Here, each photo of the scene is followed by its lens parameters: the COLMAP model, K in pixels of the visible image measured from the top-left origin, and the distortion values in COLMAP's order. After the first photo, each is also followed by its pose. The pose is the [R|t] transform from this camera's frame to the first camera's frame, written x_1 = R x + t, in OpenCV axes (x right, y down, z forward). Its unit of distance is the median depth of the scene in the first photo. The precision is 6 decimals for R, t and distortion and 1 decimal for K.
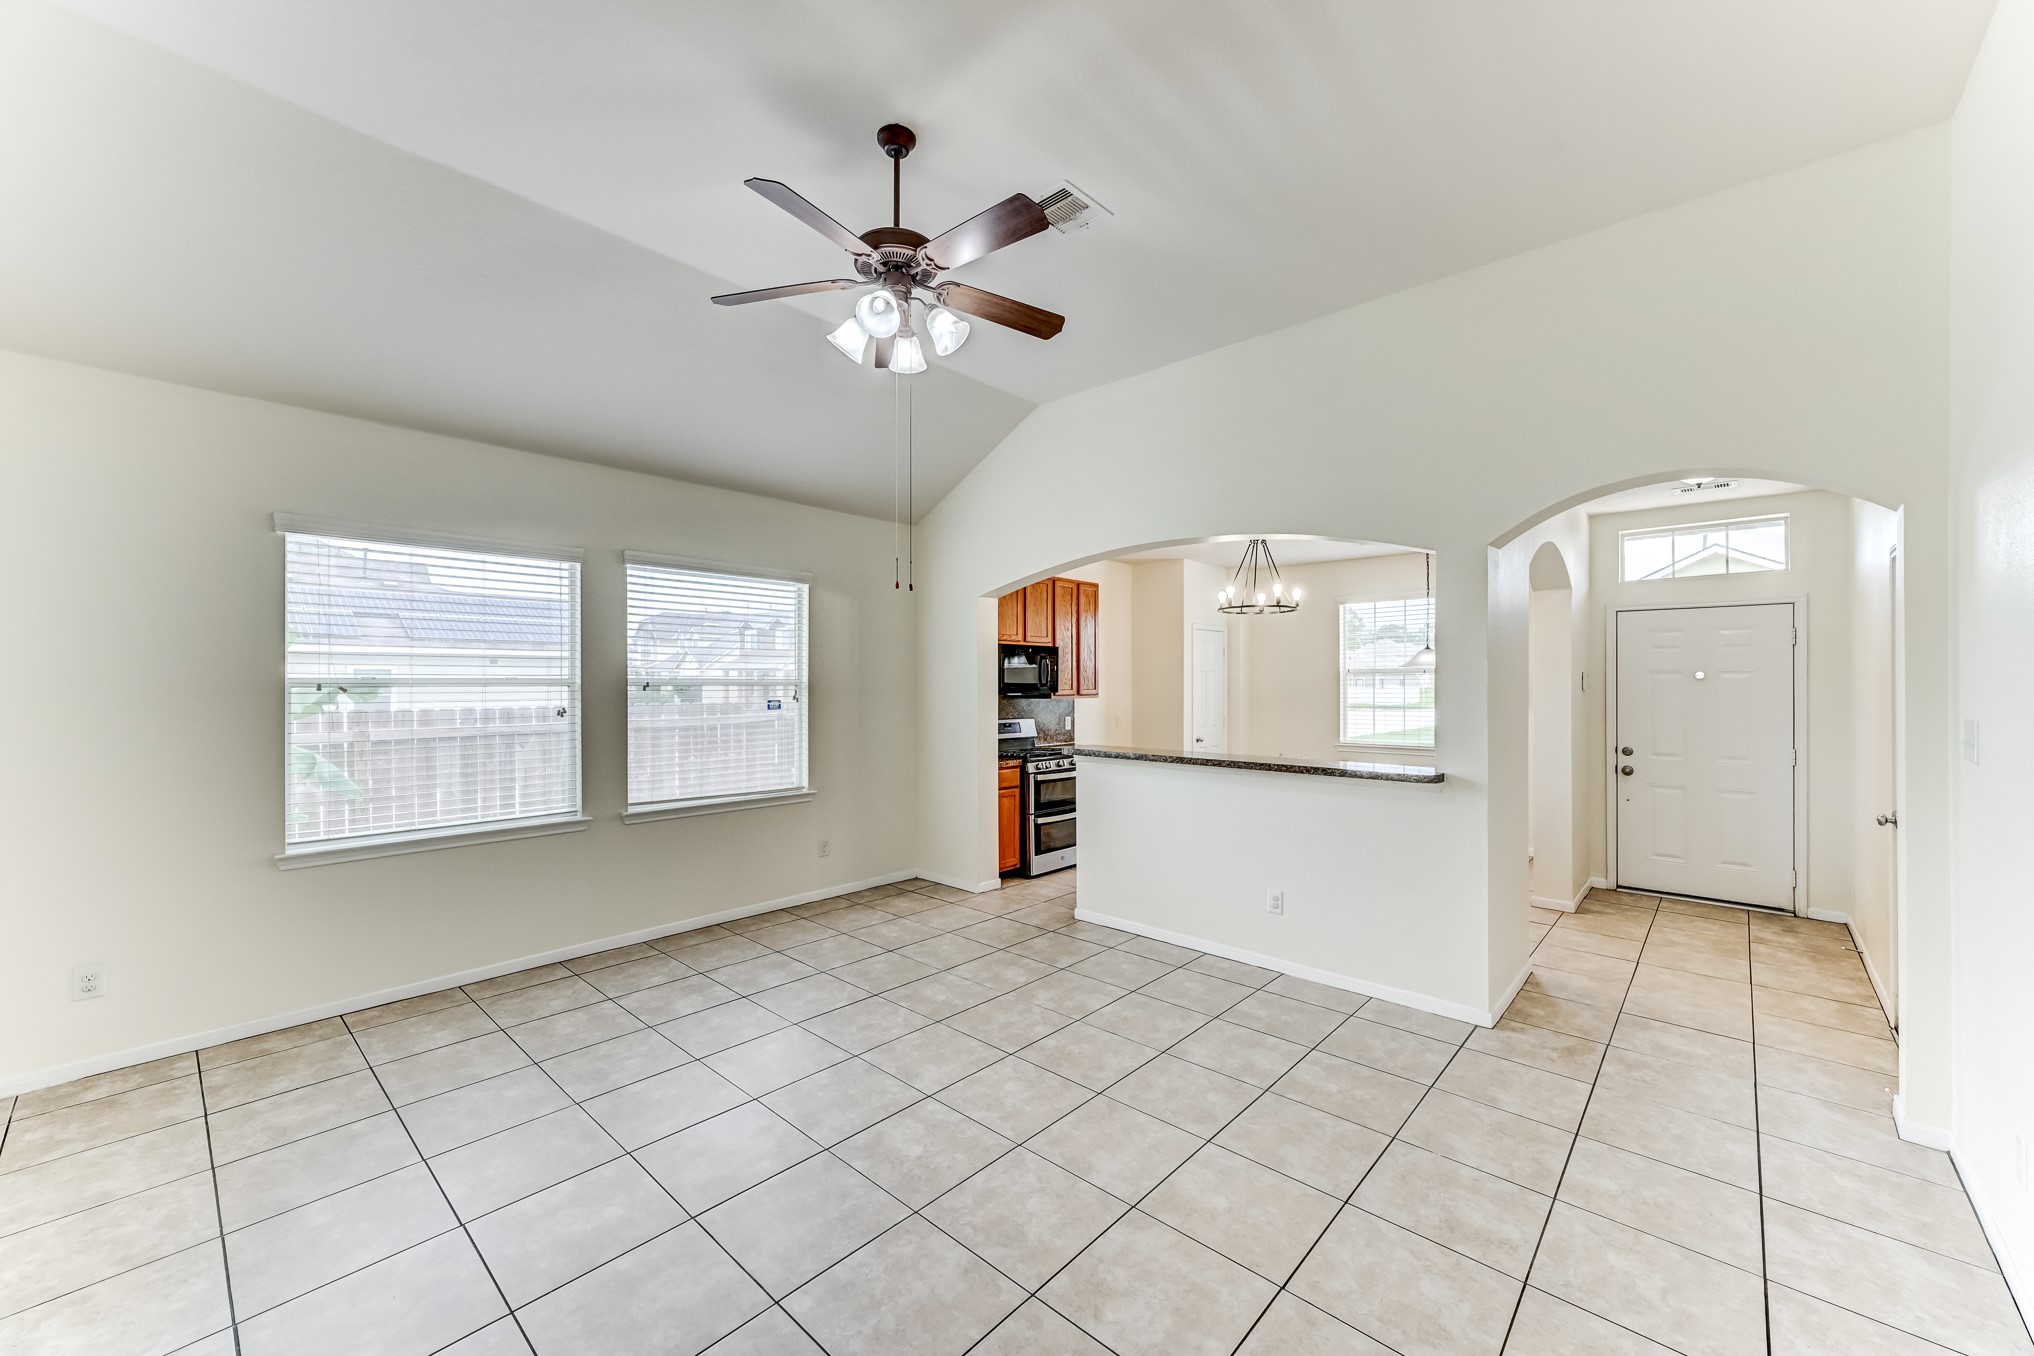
lens RADIAL K [[785.4, 0, 1013.3], [0, 785.4, 681.0], [0, 0, 1]] dist [0.008273, 0.000801]
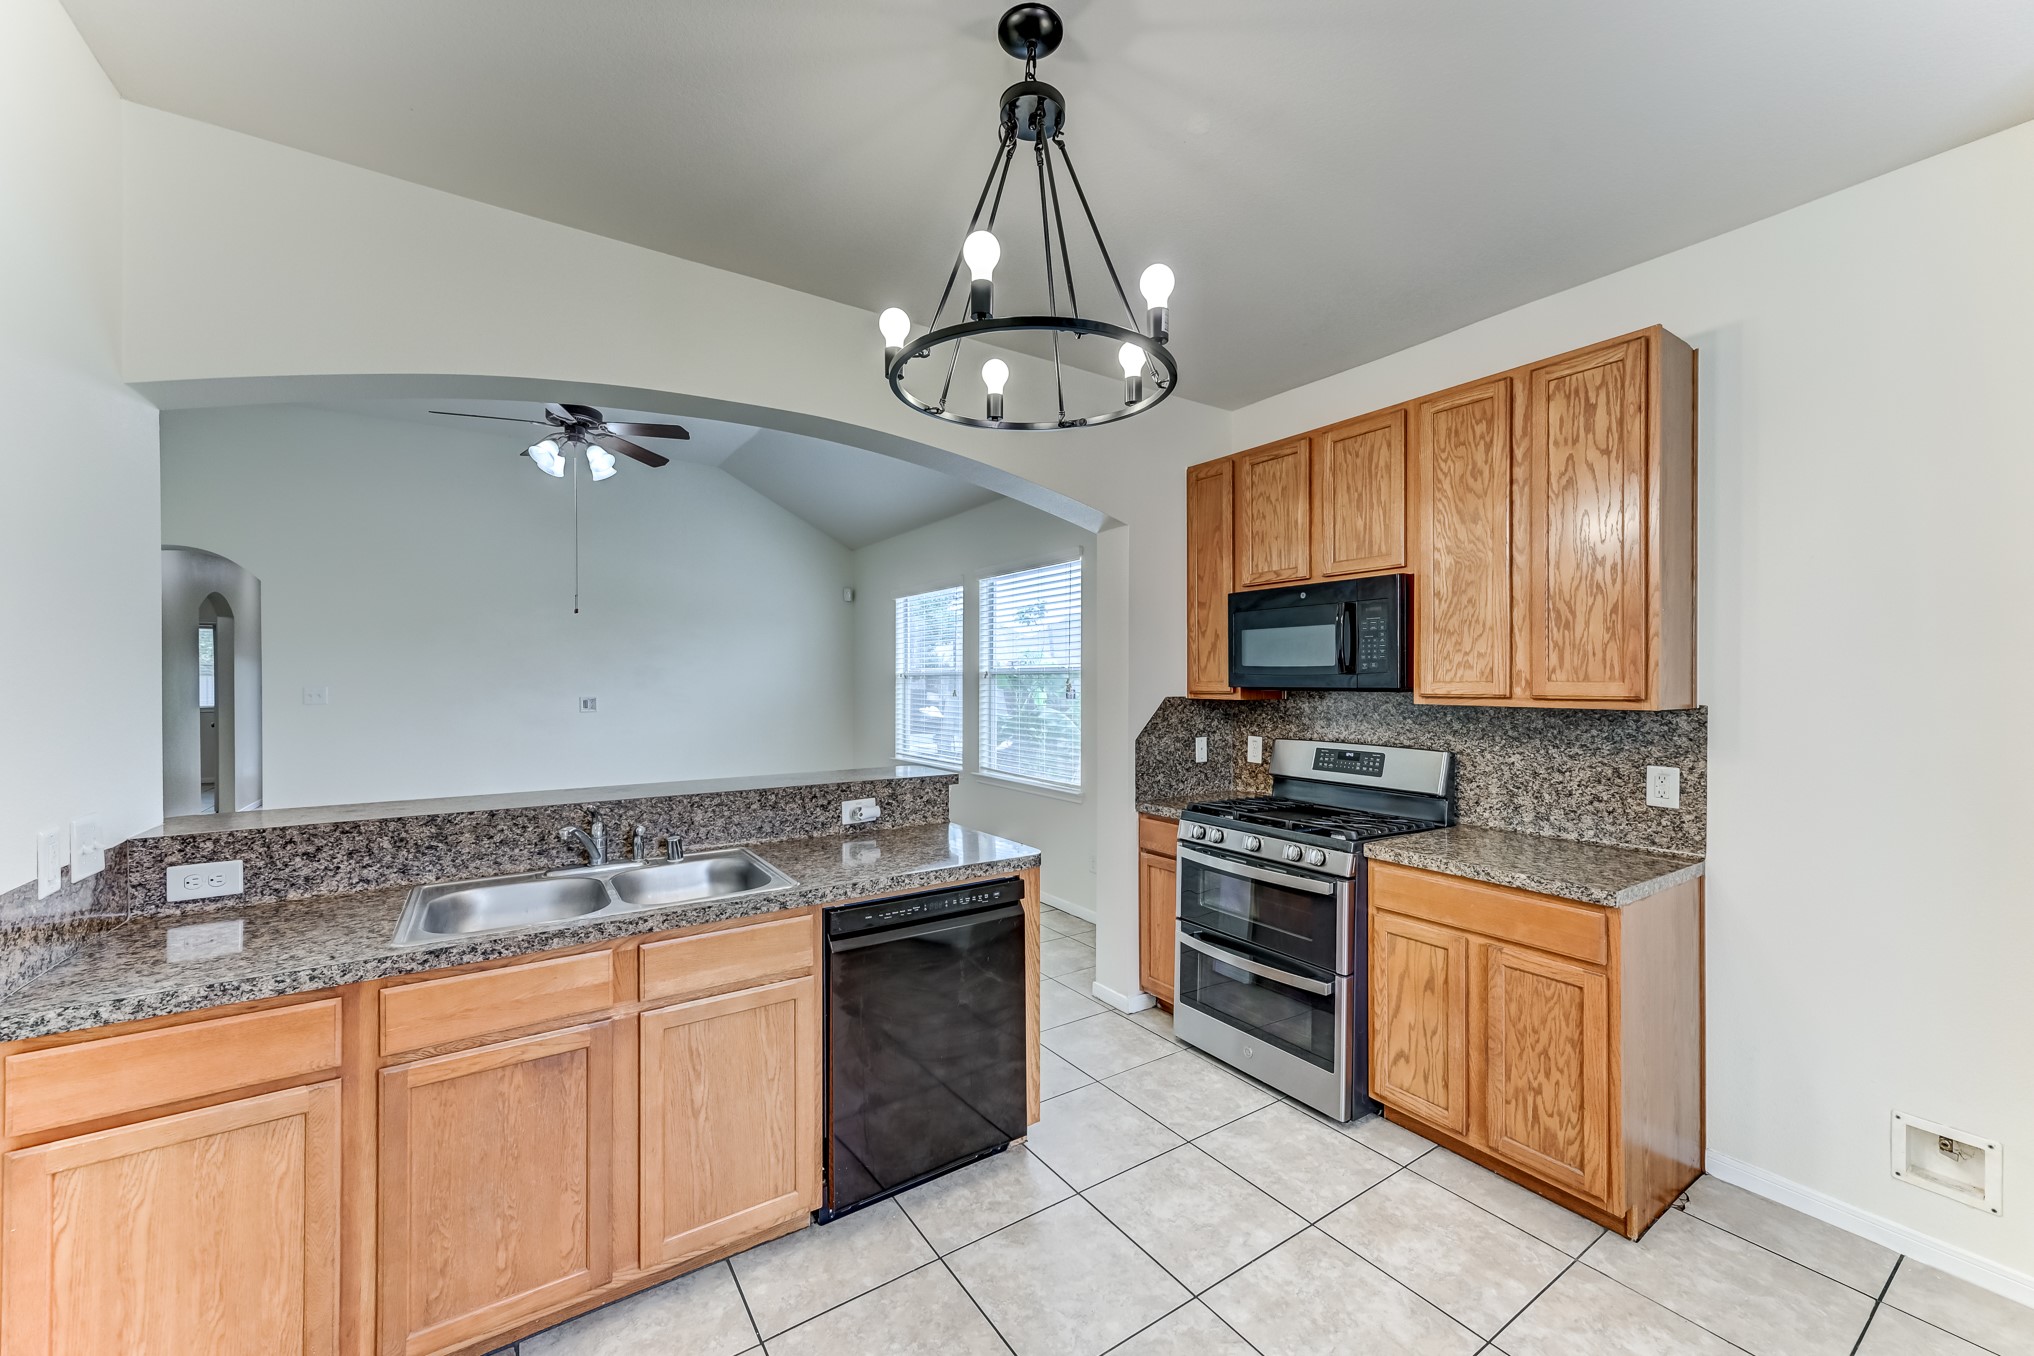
lens RADIAL K [[785.4, 0, 1013.6], [0, 785.4, 682.8], [0, 0, 1]] dist [0.008273, 0.000801]
pose [[-0.236164, 0.003468, -0.971707, 0.807732], [0.001188, 0.999994, 0.003280, 0.016502], [0.971712, -0.000380, -0.236167, 1.480104]]
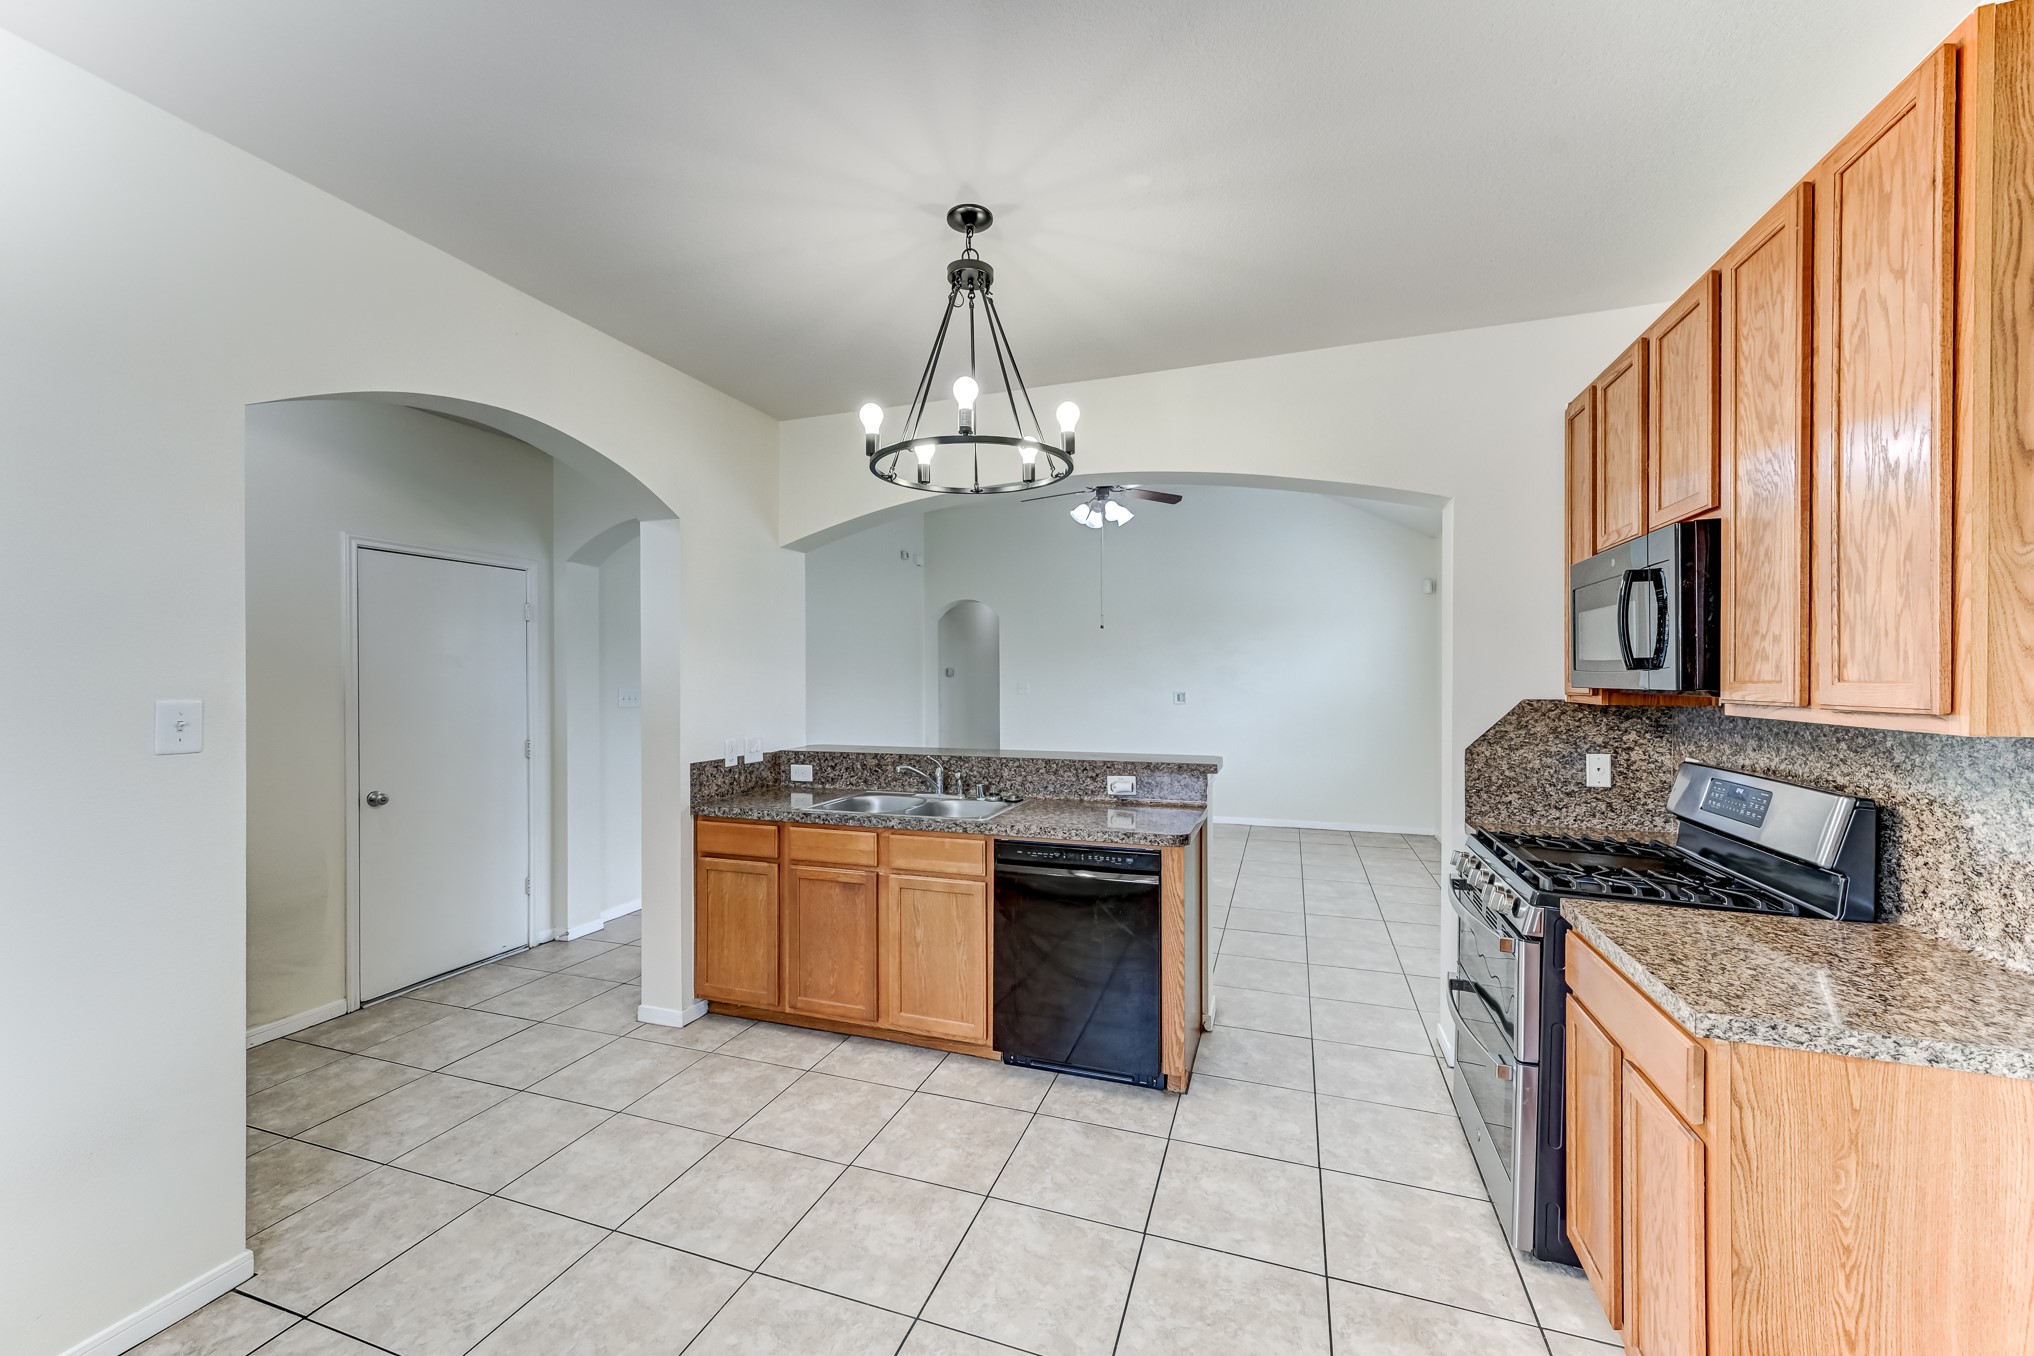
lens RADIAL K [[785.4, 0, 1014.1], [0, 785.4, 683.5], [0, 0, 1]] dist [0.008273, 0.000801]
pose [[-0.919503, 0.004347, -0.393059, 0.617950], [0.002207, 0.999980, 0.005895, 0.015998], [0.393077, 0.004553, -0.919494, 1.901871]]
